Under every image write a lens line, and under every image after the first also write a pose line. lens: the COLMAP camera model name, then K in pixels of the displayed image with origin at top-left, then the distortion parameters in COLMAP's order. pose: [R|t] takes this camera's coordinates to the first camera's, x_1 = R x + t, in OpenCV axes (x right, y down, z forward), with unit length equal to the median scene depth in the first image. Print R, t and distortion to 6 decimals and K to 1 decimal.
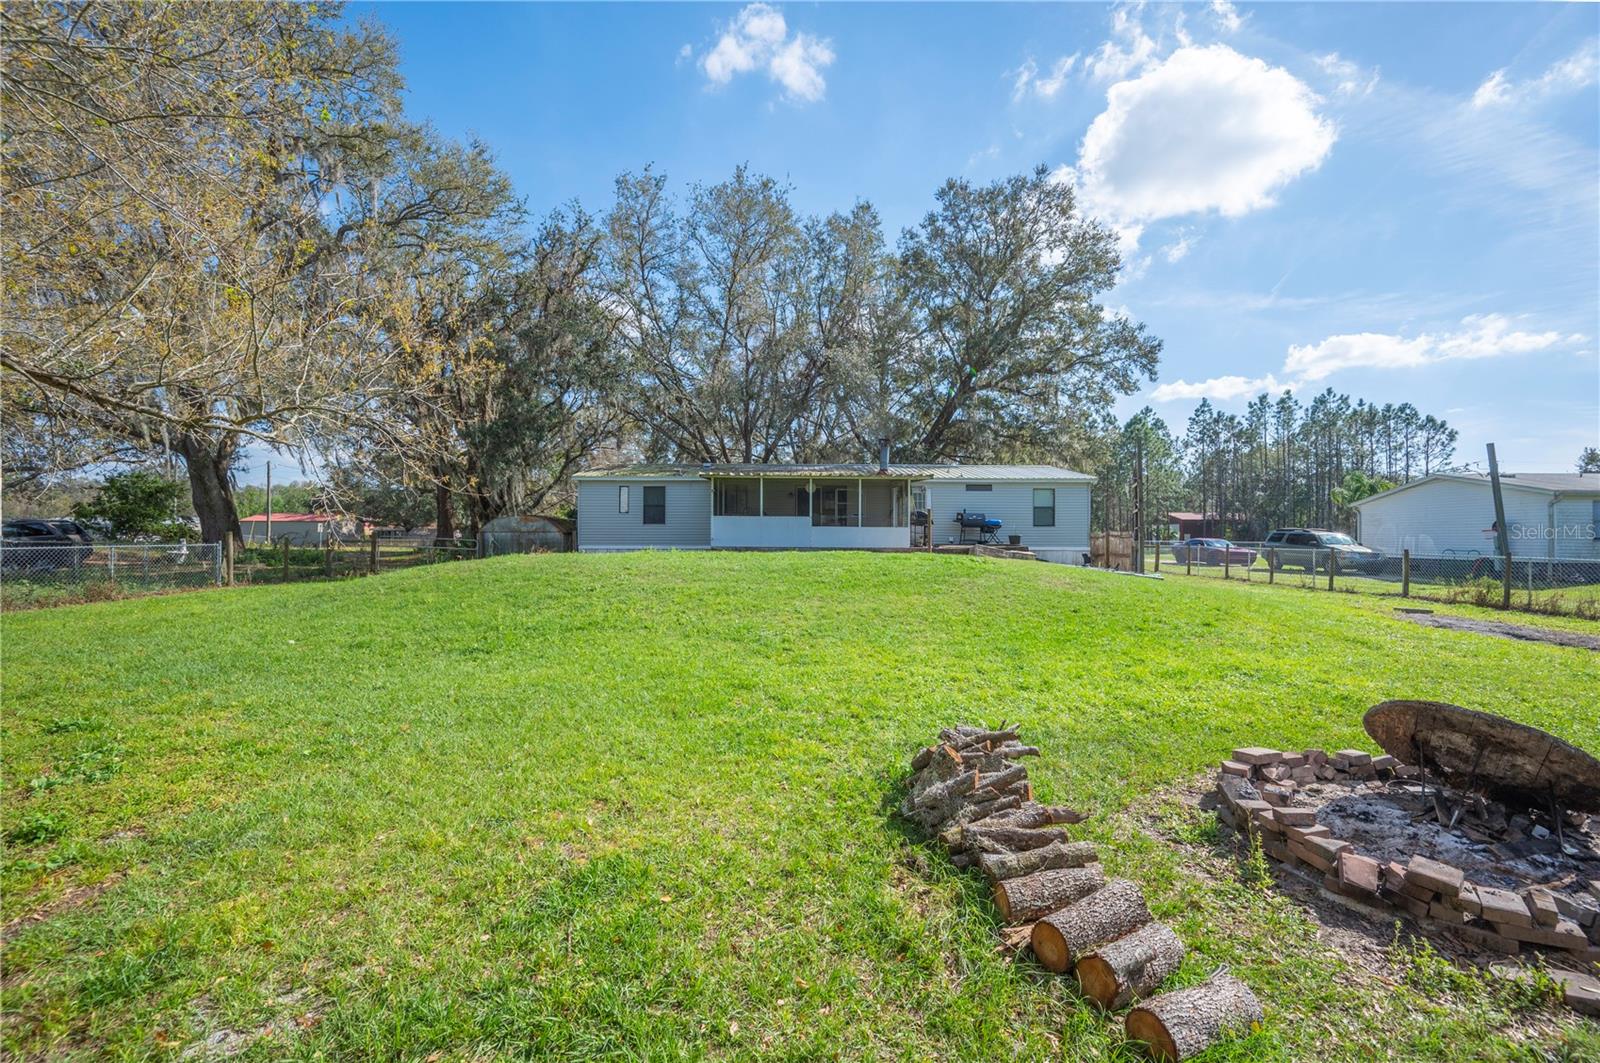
lens RADIAL K [[632.1, 0, 790.0], [0, 632.1, 532.2], [0, 0, 1]] dist [0.000268, -0.000099]
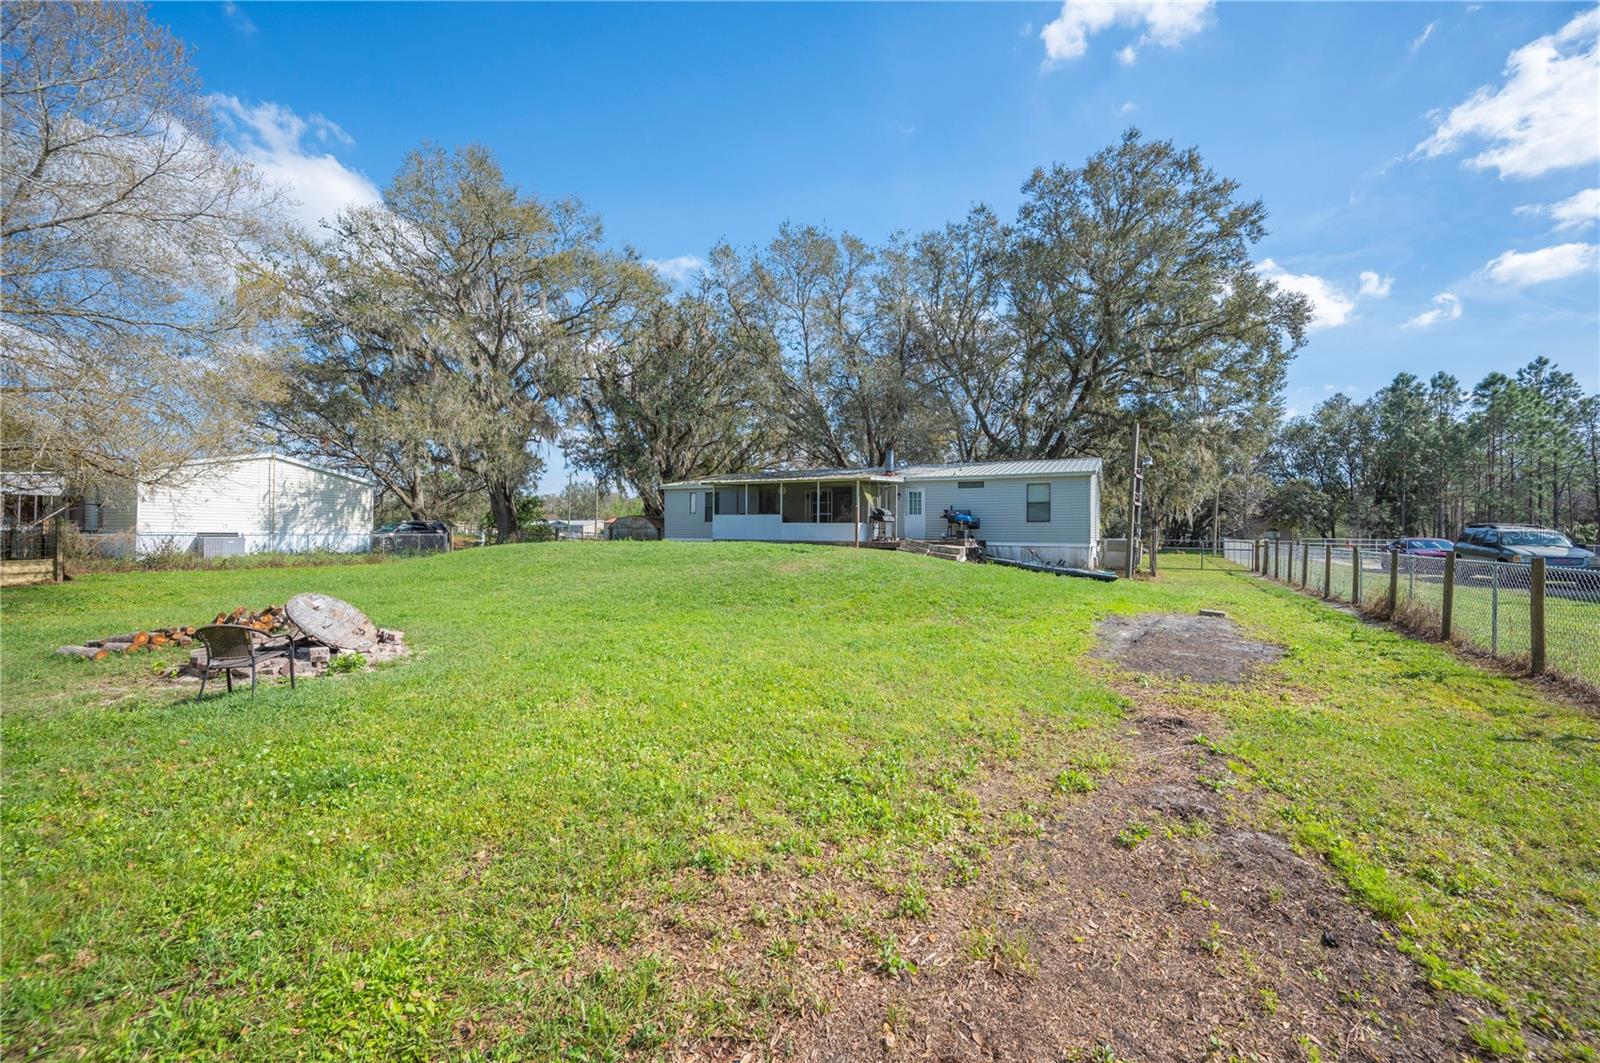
lens RADIAL K [[632.1, 0, 805.1], [0, 632.1, 530.0], [0, 0, 1]] dist [0.000268, -0.000099]
pose [[0.885909, 0.000964, -0.463859, 0.539643], [-0.003868, 0.999978, -0.005310, 0.009503], [0.463843, 0.006498, 0.885893, -0.037172]]
